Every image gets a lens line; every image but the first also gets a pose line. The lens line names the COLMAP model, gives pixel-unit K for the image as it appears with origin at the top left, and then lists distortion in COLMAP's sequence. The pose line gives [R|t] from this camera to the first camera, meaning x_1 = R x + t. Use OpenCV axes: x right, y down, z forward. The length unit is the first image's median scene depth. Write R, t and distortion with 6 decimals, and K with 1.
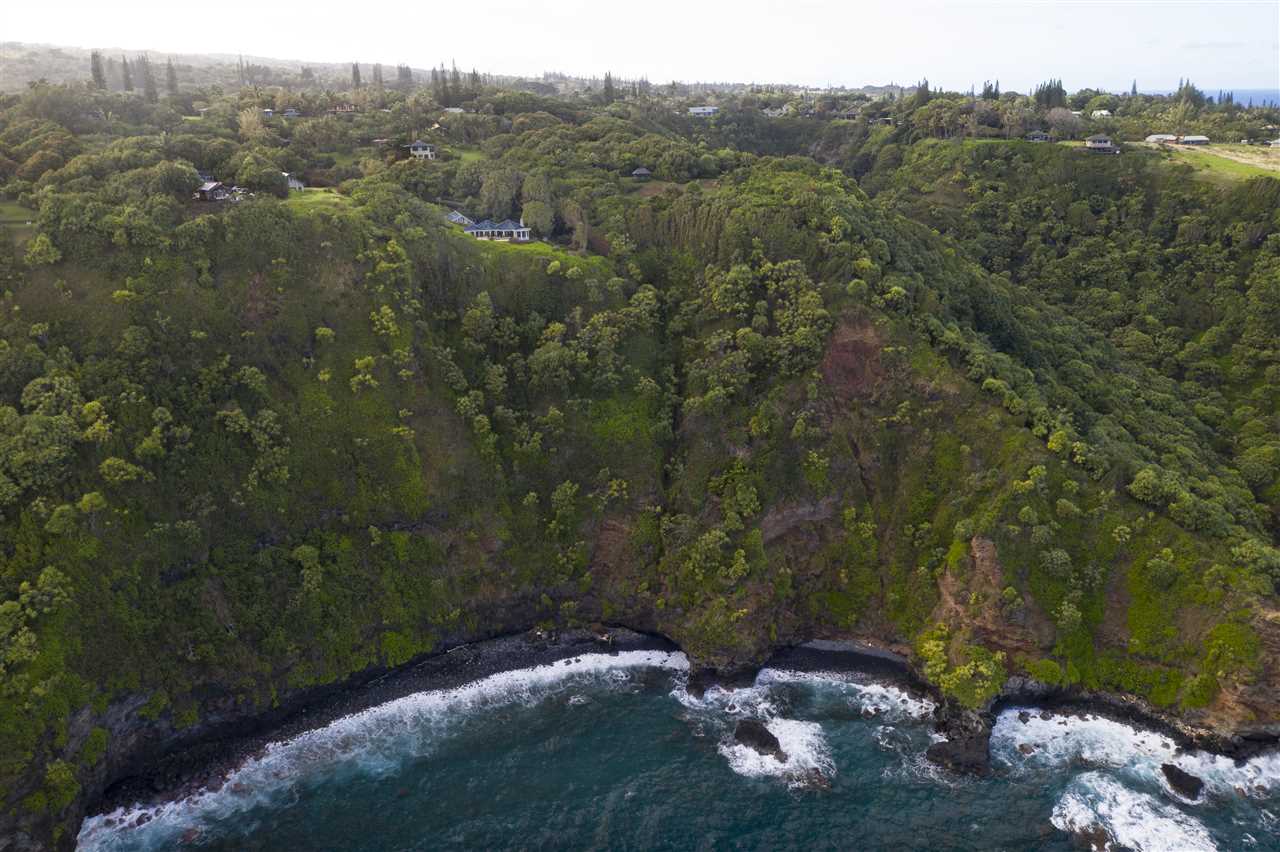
lens RADIAL K [[997.3, 0, 638.6], [0, 997.3, 429.0], [0, 0, 1]] dist [-0.026623, 0.002644]
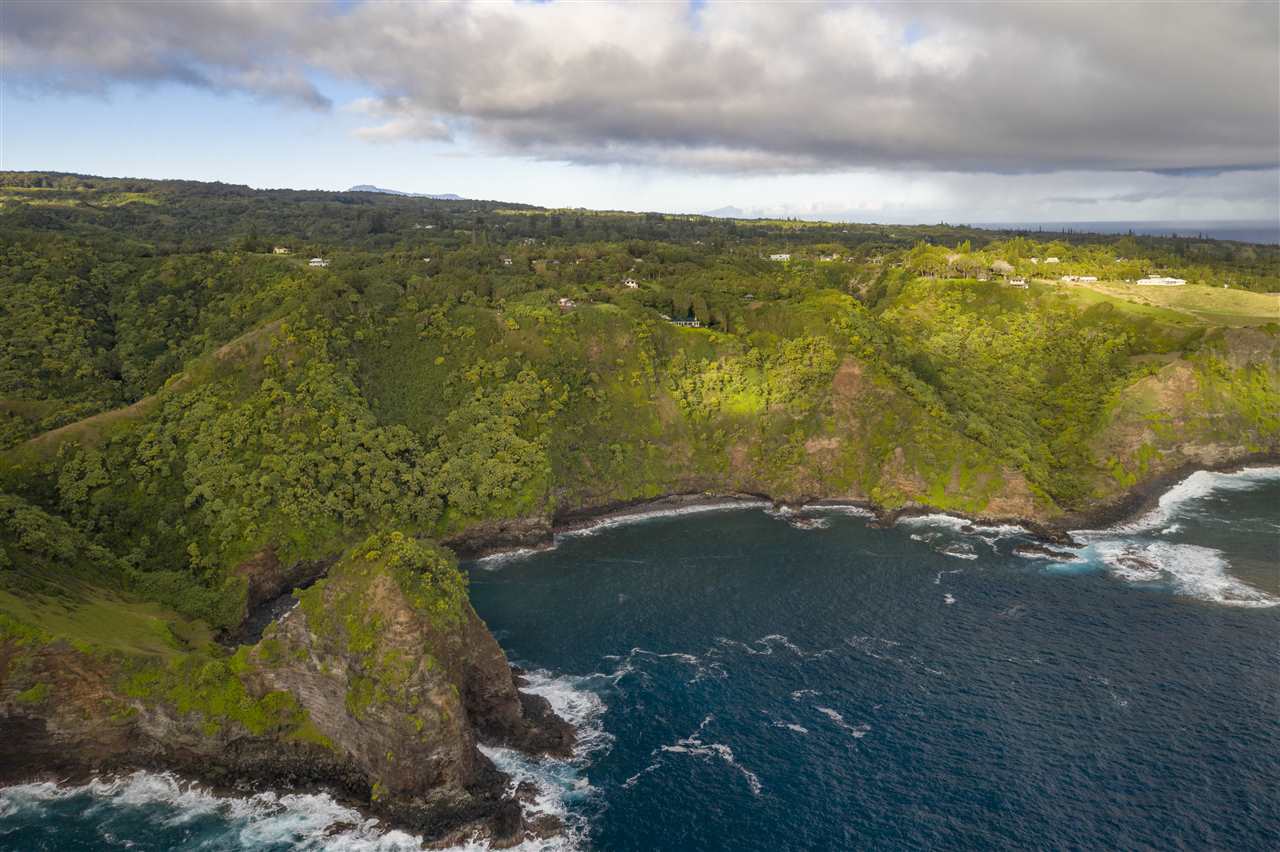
lens RADIAL K [[997.3, 0, 639.8], [0, 997.3, 423.1], [0, 0, 1]] dist [-0.026623, 0.002644]
pose [[0.997437, 0.018872, -0.069020, -0.095559], [-0.027343, 0.991914, -0.123930, 0.320066], [0.066123, 0.125499, 0.989888, -1.241439]]
